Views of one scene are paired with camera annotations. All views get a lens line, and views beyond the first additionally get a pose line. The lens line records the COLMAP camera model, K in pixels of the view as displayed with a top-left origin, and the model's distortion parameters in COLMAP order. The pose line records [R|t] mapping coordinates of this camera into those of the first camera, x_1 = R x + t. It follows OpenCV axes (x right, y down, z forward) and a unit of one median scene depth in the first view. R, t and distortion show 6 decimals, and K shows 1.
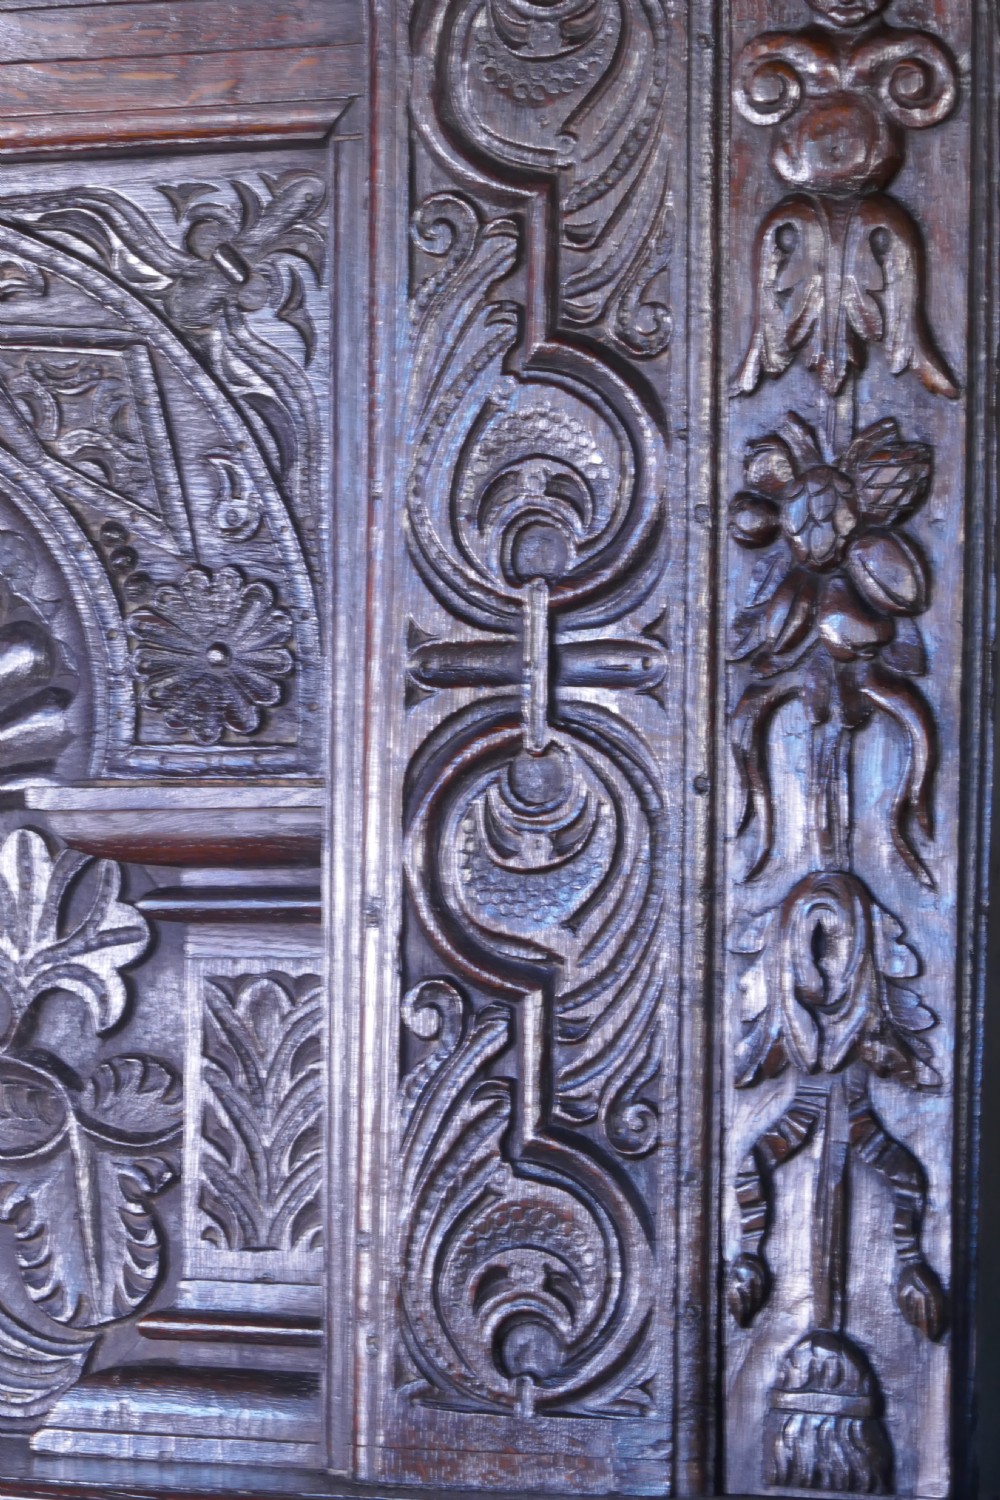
lens RADIAL K [[4992.0, 0, 500.3], [0, 4992.0, 719.6], [0, 0, 1]] dist [0.886350, -19.425671]
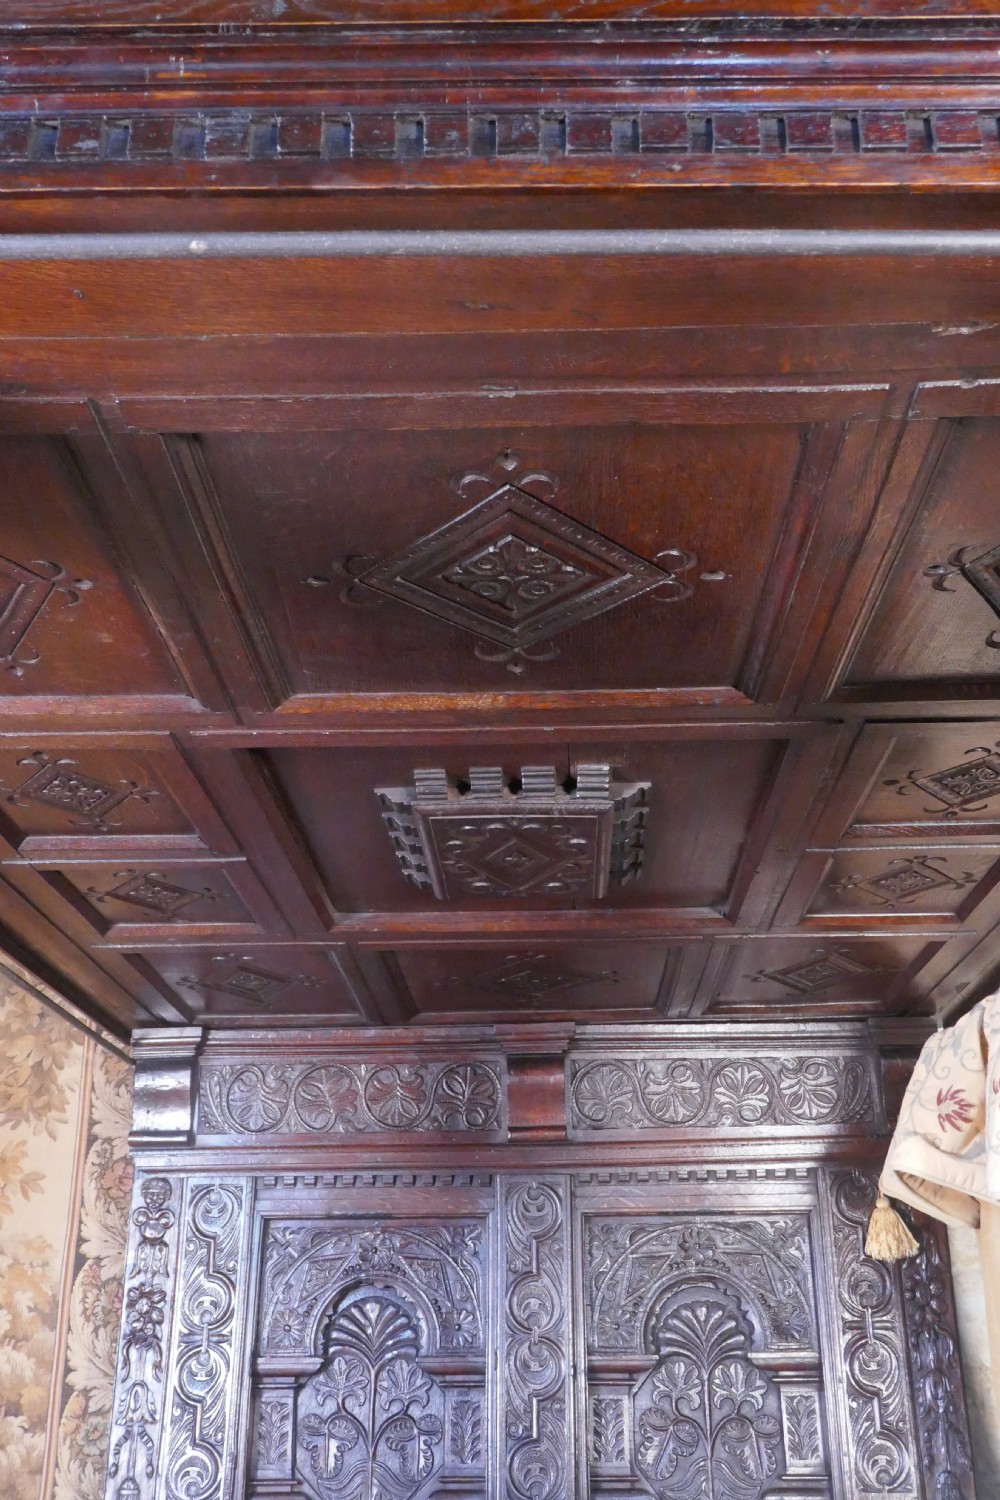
lens RADIAL K [[1449.3, 0, 501.8], [0, 1449.3, 741.6], [0, 0, 1]] dist [-0.011979, 0.004374]
pose [[0.934980, 0.135334, 0.327867, -0.876698], [0.000516, 0.923830, -0.382803, 0.002800], [-0.354700, 0.358082, 0.863693, -0.313395]]
